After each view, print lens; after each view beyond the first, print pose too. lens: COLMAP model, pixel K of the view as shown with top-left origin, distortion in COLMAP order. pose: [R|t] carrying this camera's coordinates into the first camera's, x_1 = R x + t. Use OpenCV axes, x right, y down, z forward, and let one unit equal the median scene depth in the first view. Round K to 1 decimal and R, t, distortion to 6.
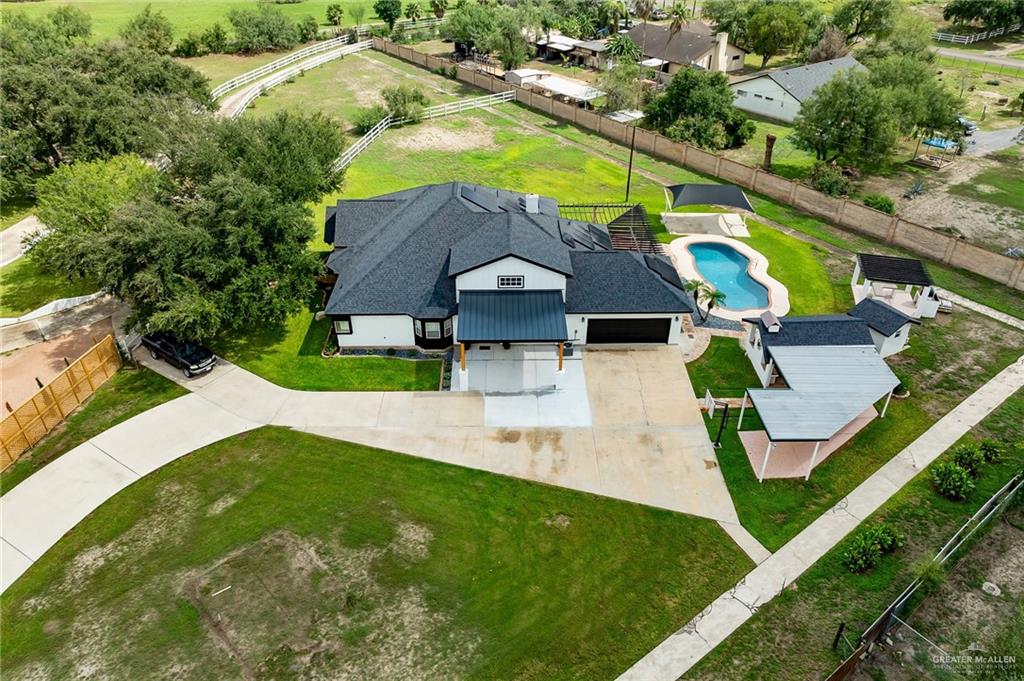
lens RADIAL K [[451.4, 0, 517.3], [0, 451.4, 334.9], [0, 0, 1]] dist [0.000603, -0.000050]
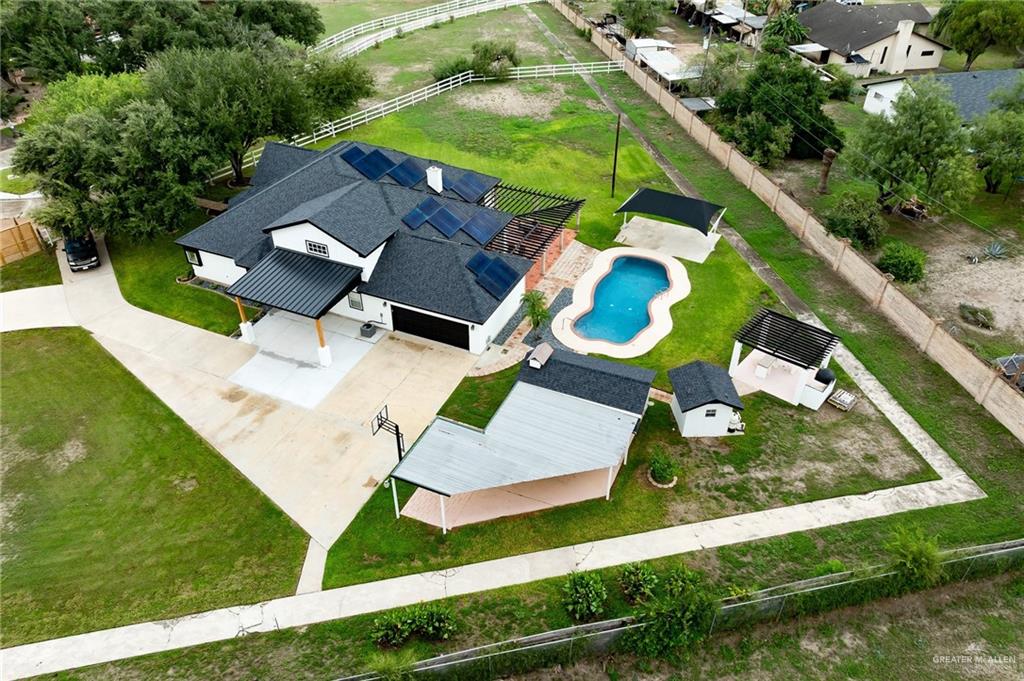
lens RADIAL K [[451.4, 0, 517.3], [0, 451.4, 334.9], [0, 0, 1]] dist [0.000603, -0.000050]
pose [[0.942476, 0.252657, -0.218866, 0.655854], [-0.238741, 0.967060, 0.088307, -0.125997], [0.233968, -0.030975, 0.971751, 0.140421]]
